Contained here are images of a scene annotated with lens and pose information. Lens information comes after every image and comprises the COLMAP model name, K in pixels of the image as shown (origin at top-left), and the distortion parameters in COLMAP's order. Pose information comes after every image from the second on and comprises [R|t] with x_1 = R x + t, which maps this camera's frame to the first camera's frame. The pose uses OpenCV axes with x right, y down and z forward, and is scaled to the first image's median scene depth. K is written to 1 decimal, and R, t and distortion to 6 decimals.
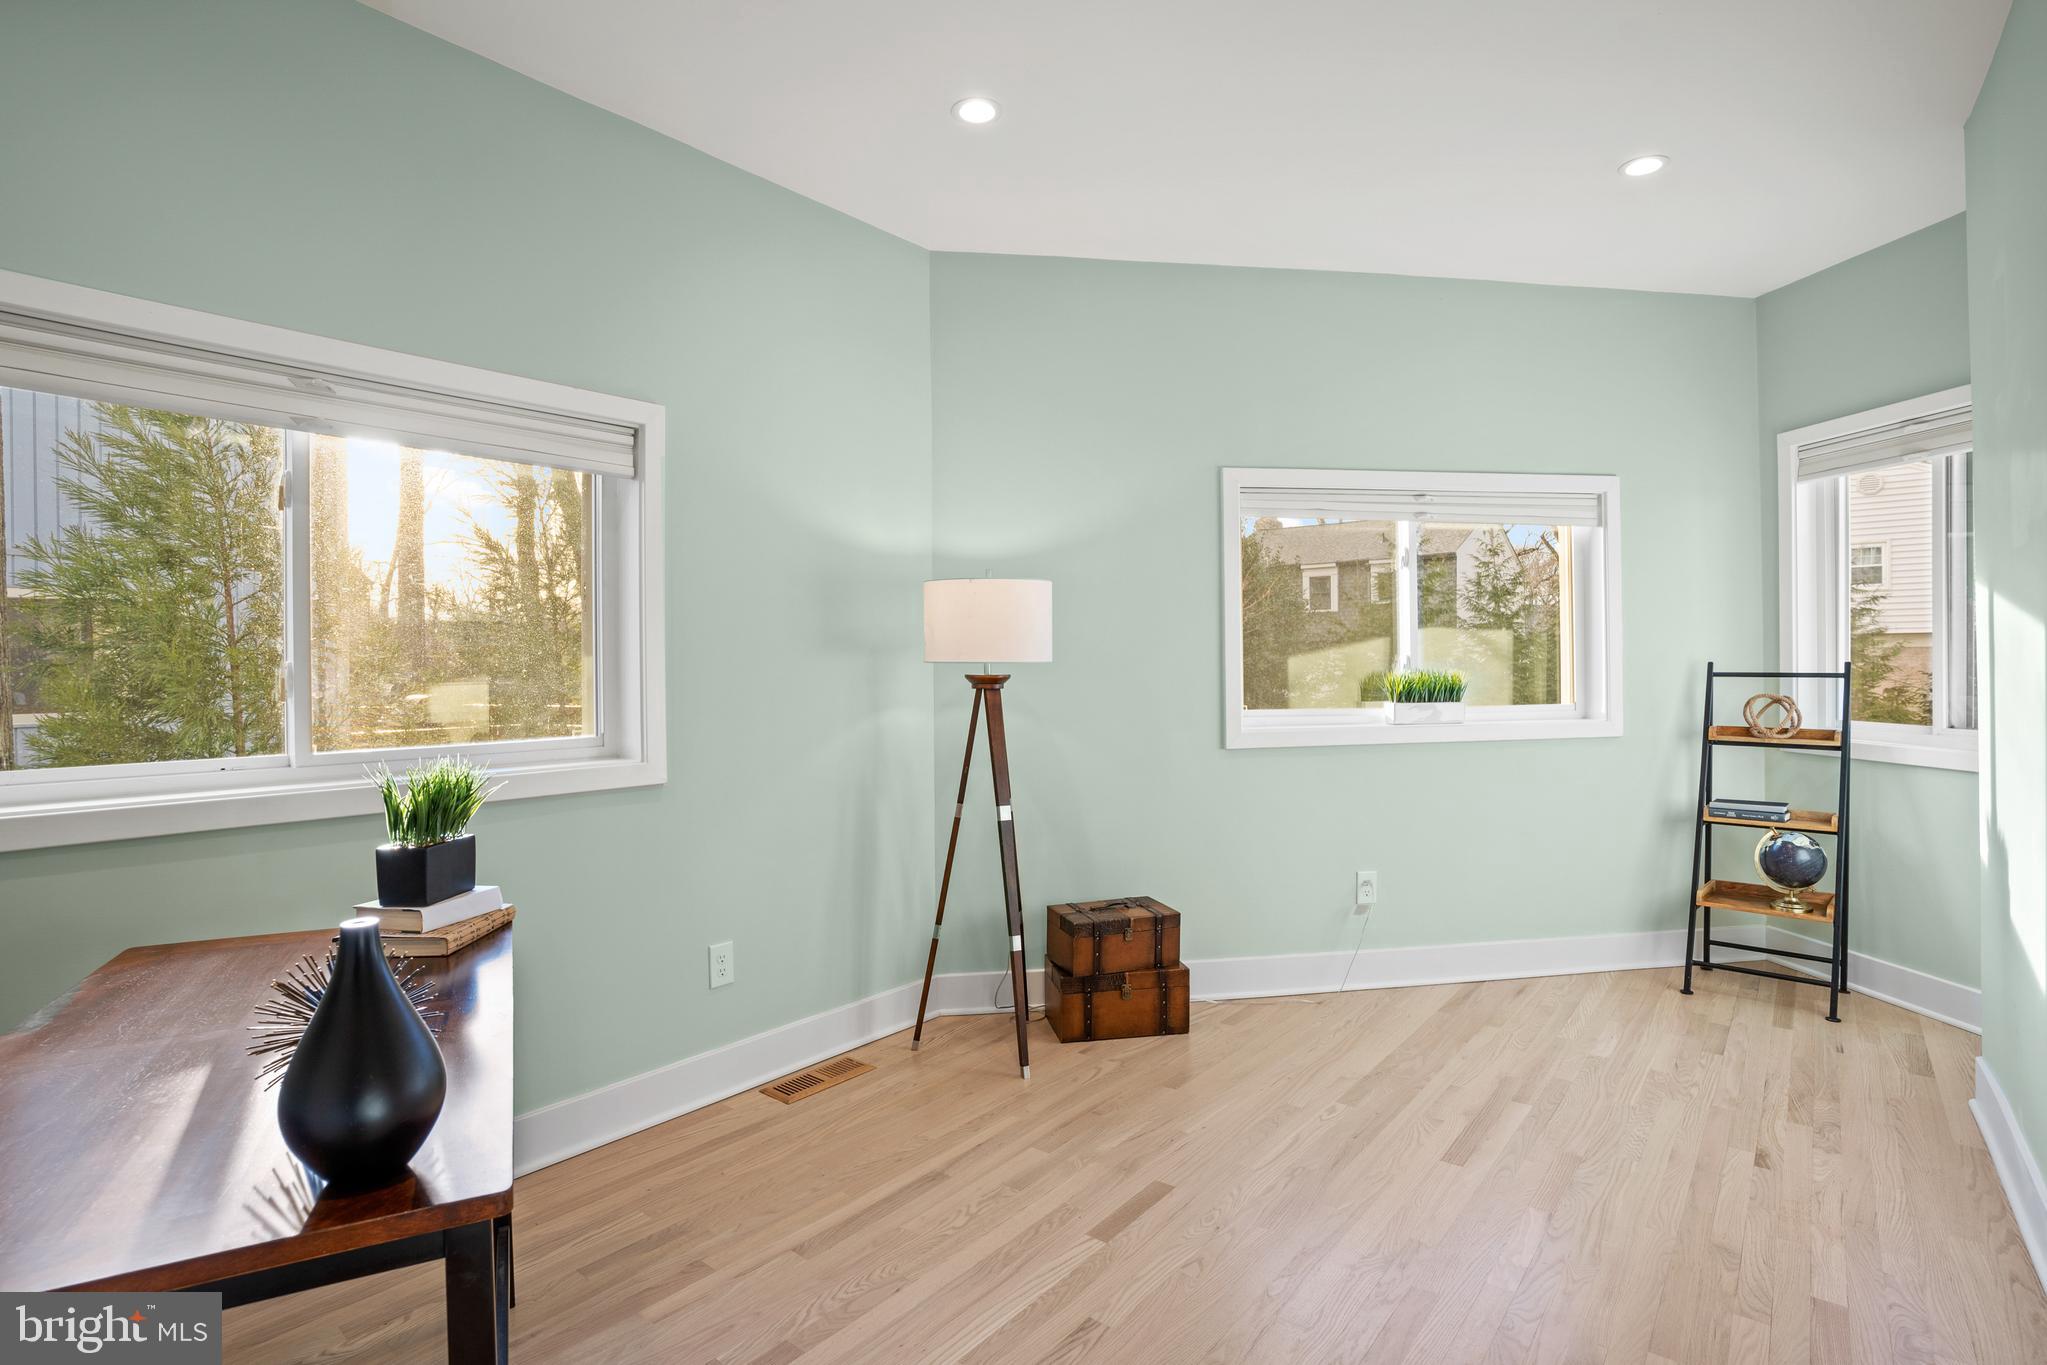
lens RADIAL K [[976.8, 0, 1026.2], [0, 976.8, 659.8], [0, 0, 1]] dist [-0.003913, -0.000076]
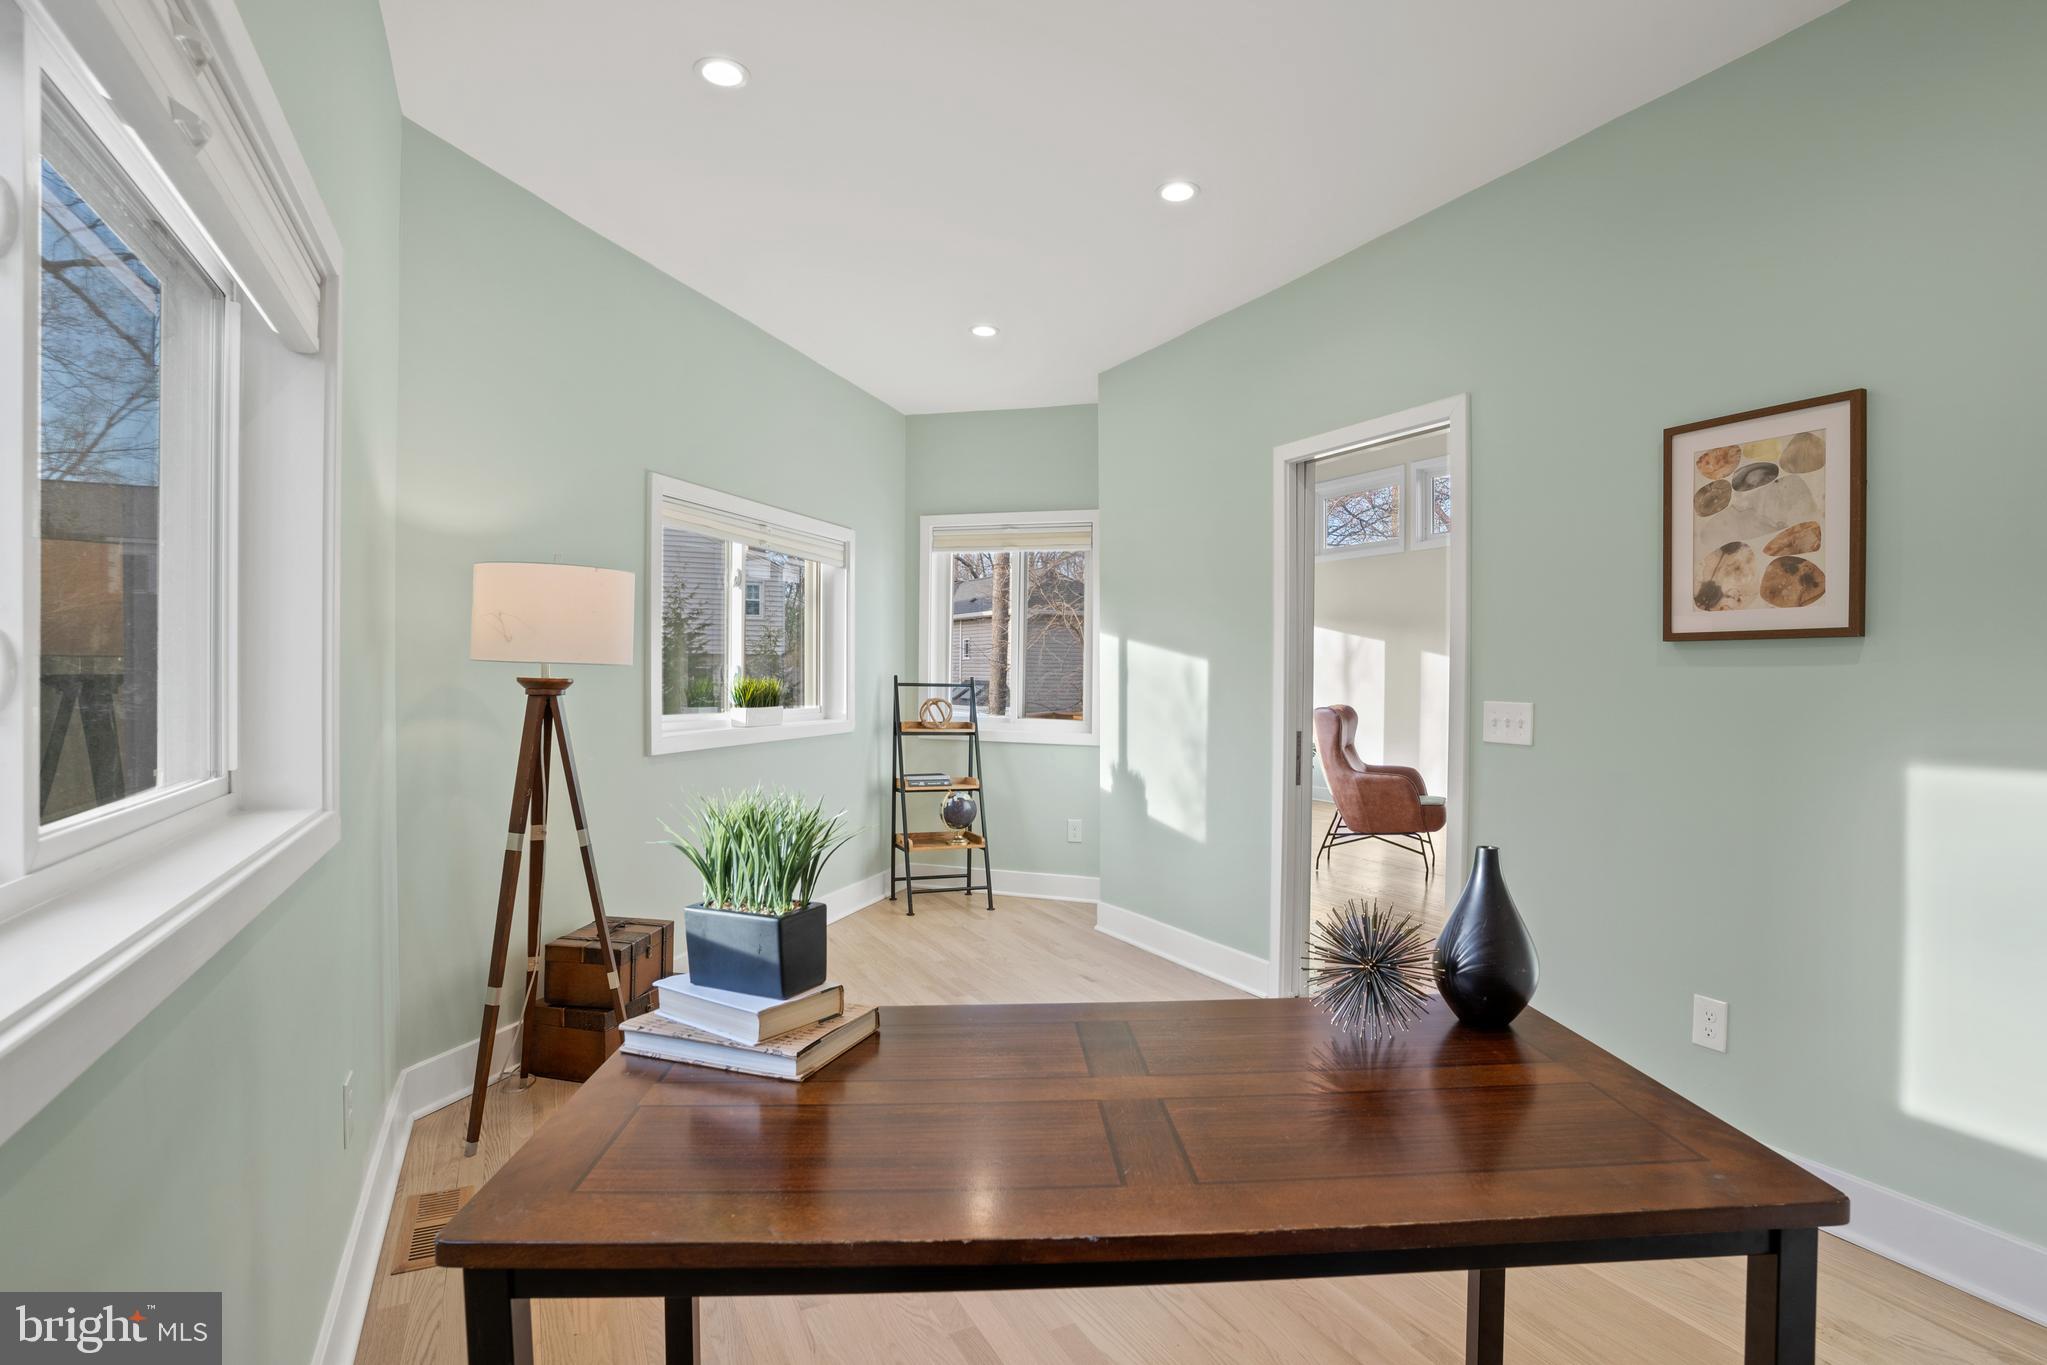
lens RADIAL K [[1023.5, 0, 1016.8], [0, 1023.5, 665.4], [0, 0, 1]] dist [-0.002934, 0.000221]
pose [[0.474860, 0.024056, 0.879733, -0.532585], [-0.022087, 0.999637, -0.015413, 0.007591], [-0.879784, -0.012112, 0.475219, 0.182764]]
